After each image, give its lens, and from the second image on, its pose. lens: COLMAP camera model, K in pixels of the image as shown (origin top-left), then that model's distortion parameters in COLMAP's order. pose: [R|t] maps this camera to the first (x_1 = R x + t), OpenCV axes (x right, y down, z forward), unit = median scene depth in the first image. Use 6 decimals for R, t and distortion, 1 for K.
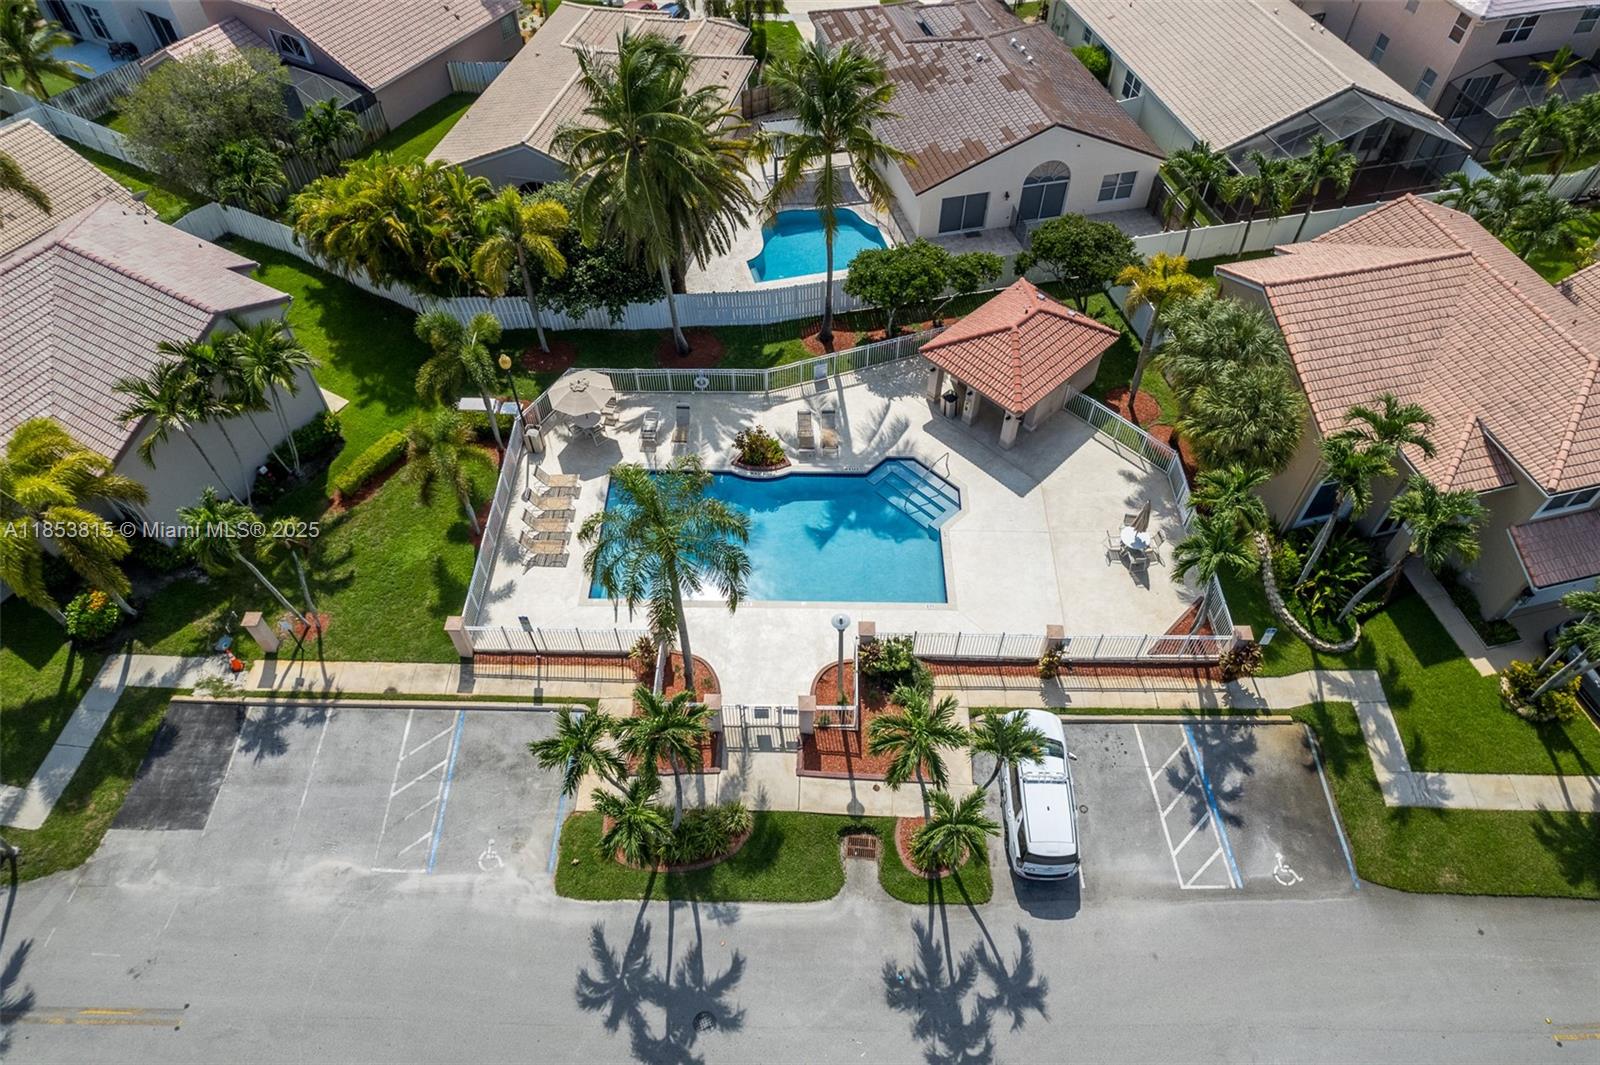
lens RADIAL K [[1000.5, 0, 800.0], [0, 1000.5, 532.5], [0, 0, 1]] dist [-0.086035, 0.078416]
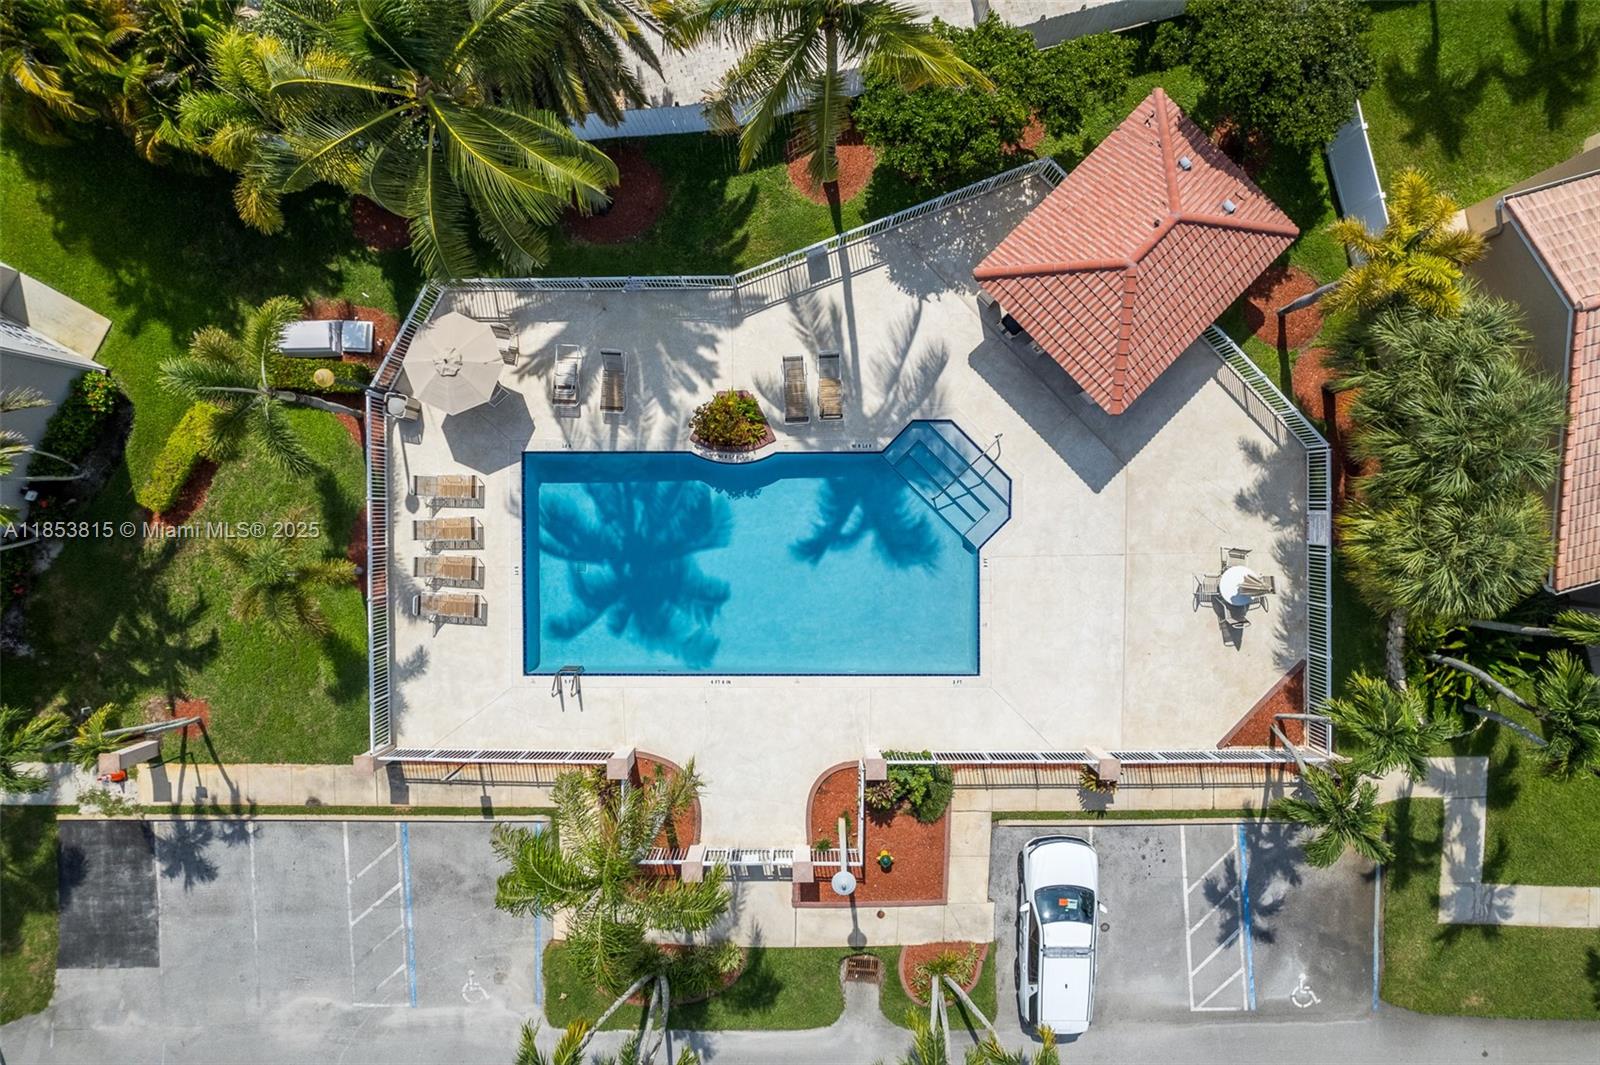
lens RADIAL K [[1000.5, 0, 800.0], [0, 1000.5, 532.5], [0, 0, 1]] dist [-0.086035, 0.078416]
pose [[0.999852, -0.016514, -0.004725, 0.012775], [0.015691, 0.766163, 0.642455, -0.563605], [-0.006989, -0.642434, 0.766309, 0.508001]]
